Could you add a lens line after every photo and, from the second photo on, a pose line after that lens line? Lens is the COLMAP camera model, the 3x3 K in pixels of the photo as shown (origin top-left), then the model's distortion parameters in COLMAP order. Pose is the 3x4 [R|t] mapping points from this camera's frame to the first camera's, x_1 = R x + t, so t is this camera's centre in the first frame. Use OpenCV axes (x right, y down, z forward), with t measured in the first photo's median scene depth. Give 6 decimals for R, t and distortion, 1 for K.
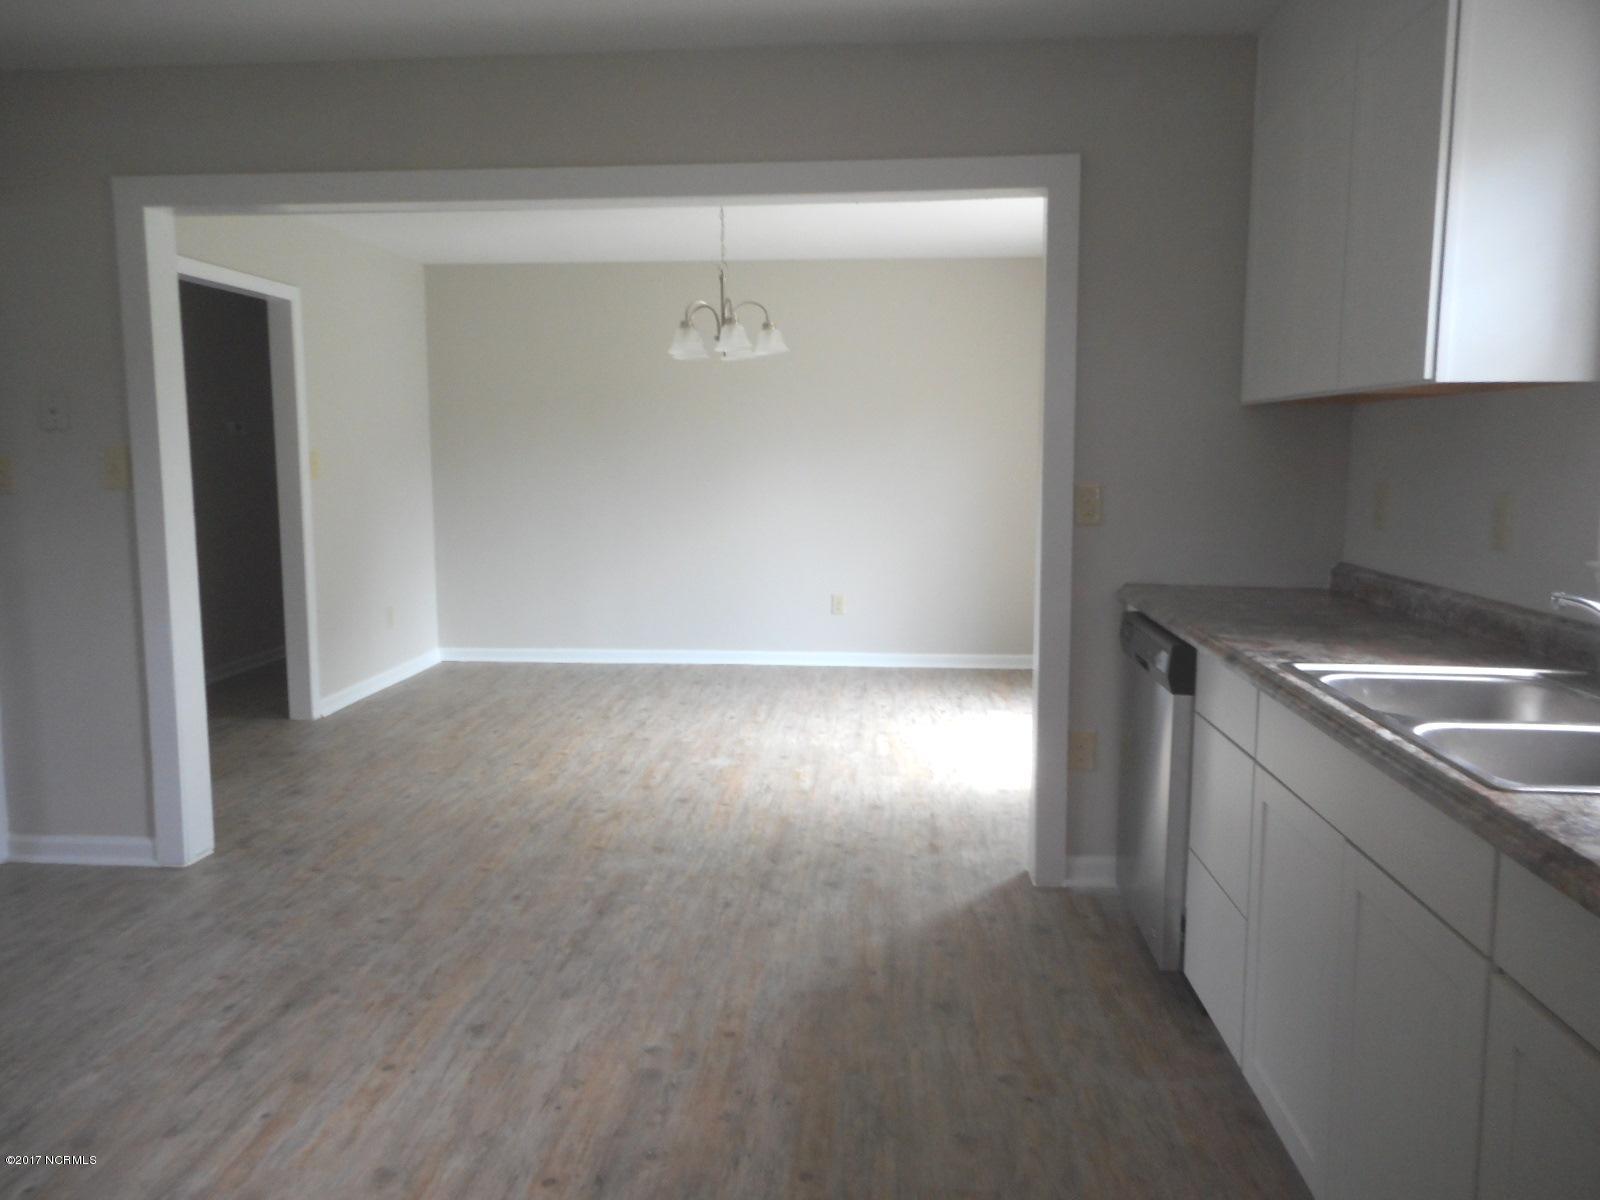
lens RADIAL K [[1207.9, 0, 798.7], [0, 1207.9, 600.2], [0, 0, 1]] dist [0.031624, -0.018872]
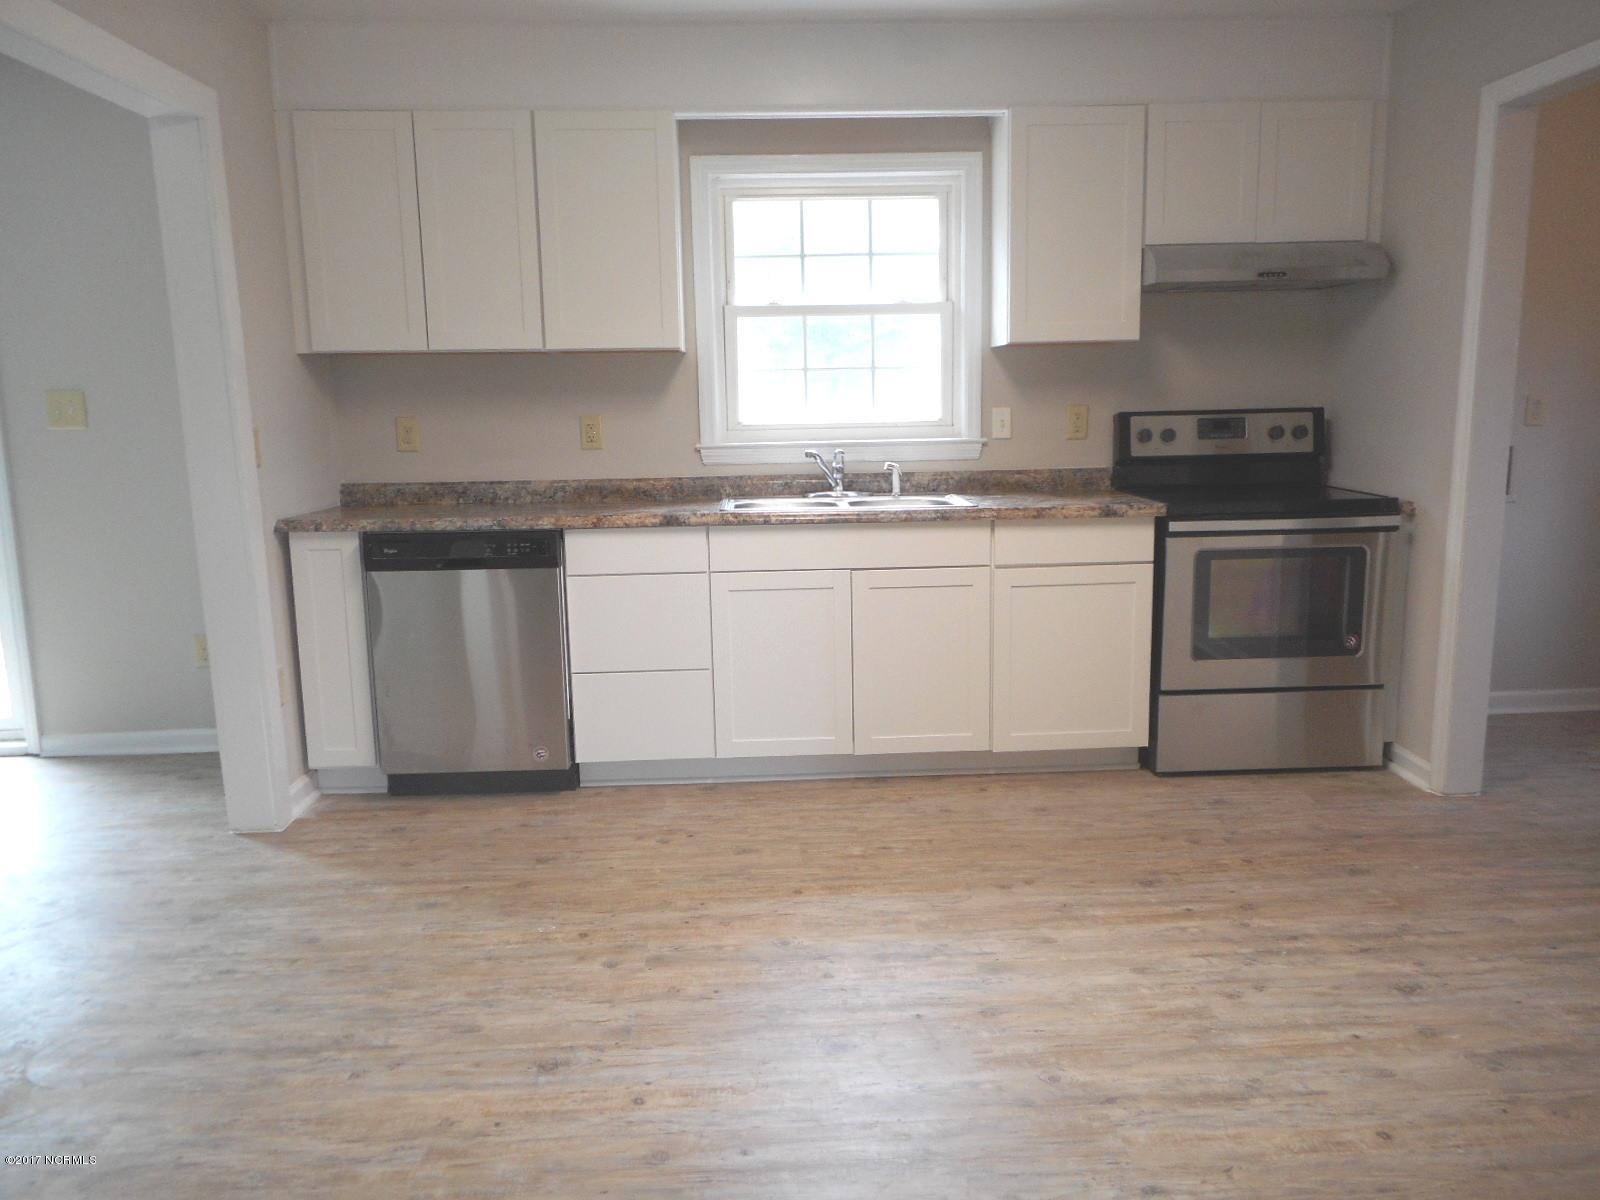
lens RADIAL K [[1207.9, 0, 802.5], [0, 1207.9, 599.9], [0, 0, 1]] dist [0.031624, -0.018872]
pose [[-0.113124, -0.166923, 0.979459, -0.790274], [0.138937, 0.973444, 0.181945, -0.069619], [-0.983819, 0.156665, -0.086928, 0.633232]]
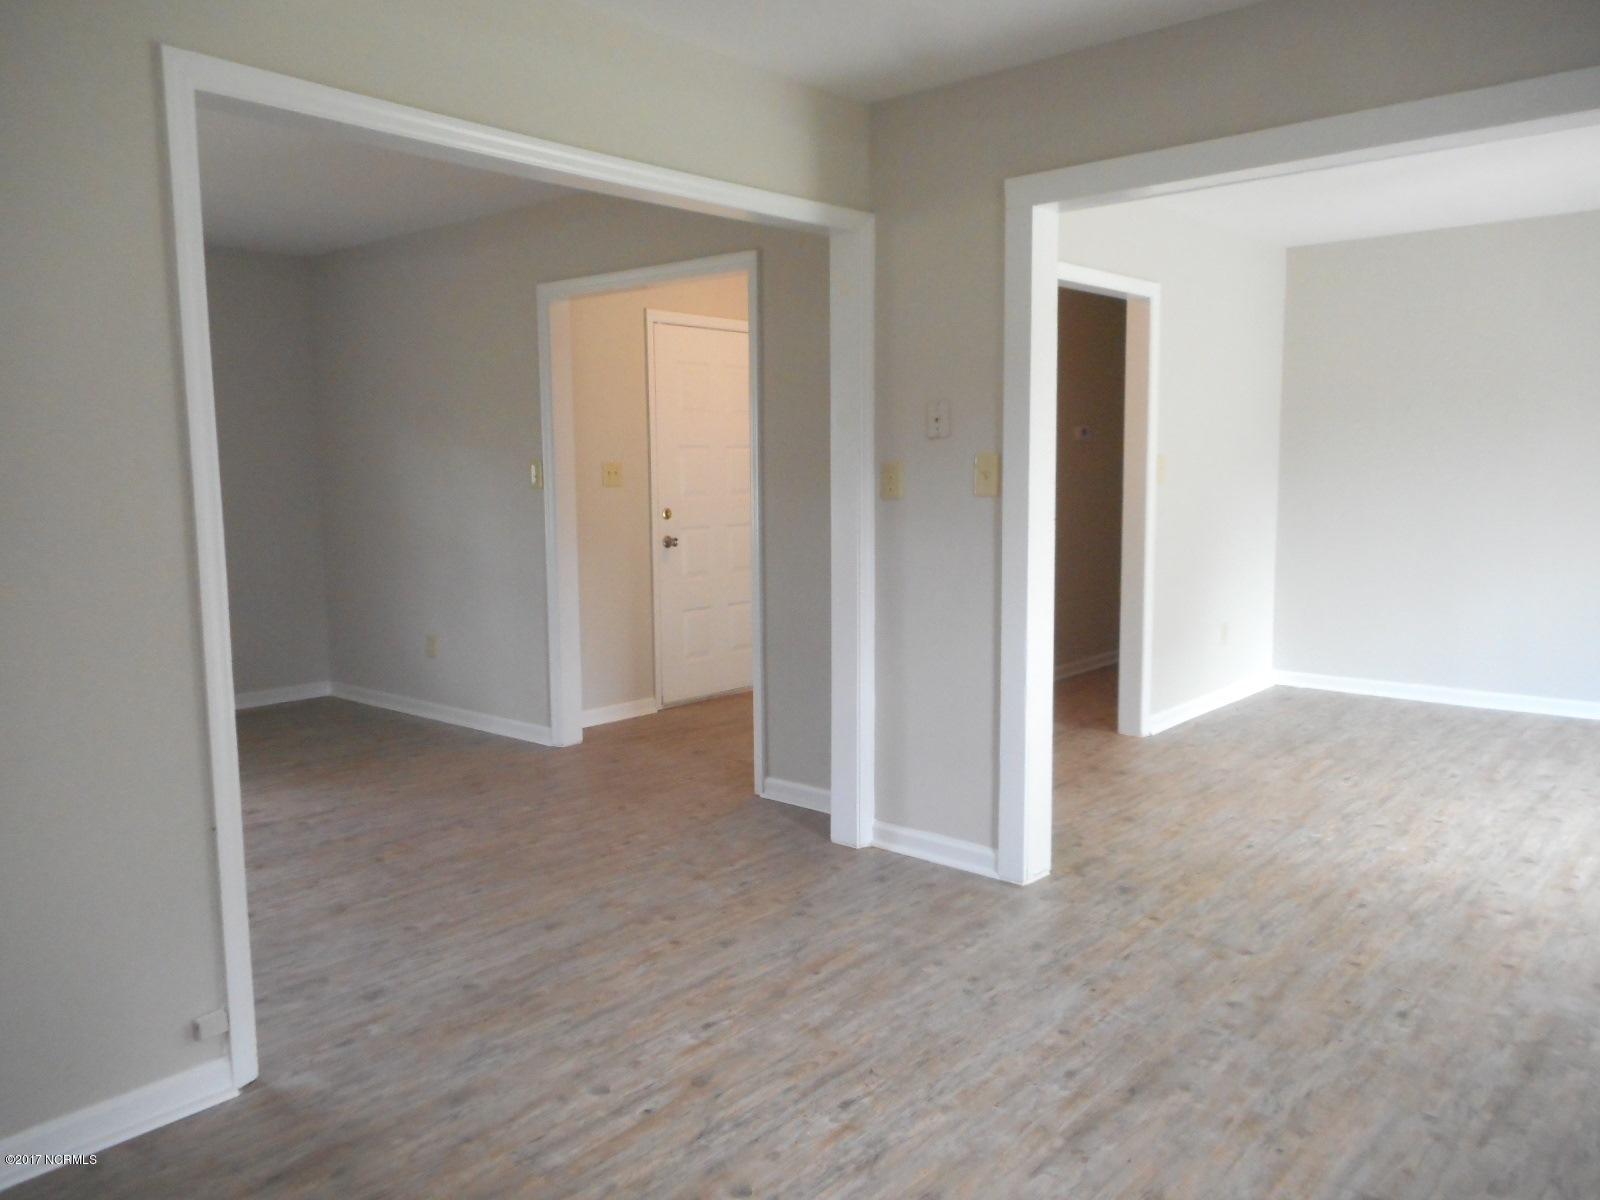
lens RADIAL K [[1207.9, 0, 804.3], [0, 1207.9, 615.5], [0, 0, 1]] dist [0.031624, -0.018872]
pose [[0.804214, 0.069992, -0.590204, -0.092656], [-0.064028, 0.997465, 0.031043, -0.014489], [0.590881, 0.012825, 0.806657, 0.119281]]
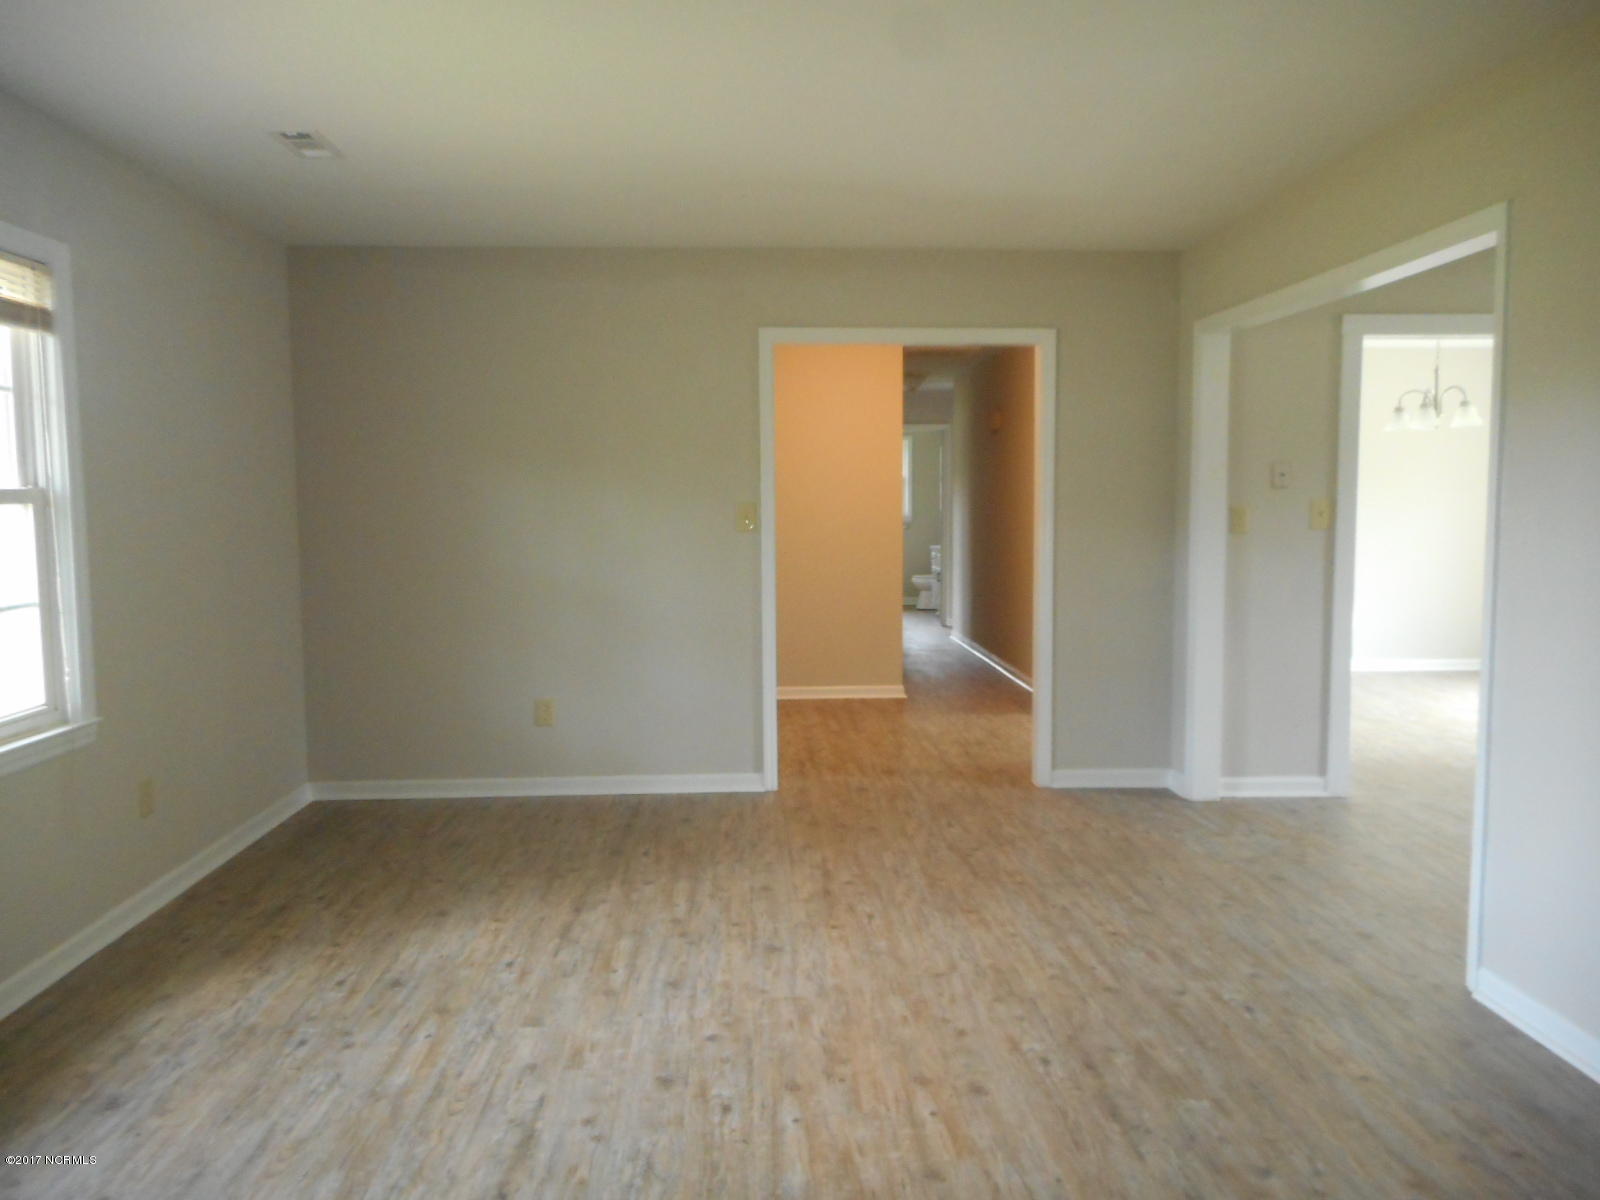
lens RADIAL K [[1207.9, 0, 799.4], [0, 1207.9, 589.4], [0, 0, 1]] dist [0.031624, -0.018872]
pose [[0.991709, -0.012387, 0.127903, -1.336886], [0.018391, 0.998778, -0.045874, 0.035215], [-0.127179, 0.047846, 0.990725, -0.321523]]
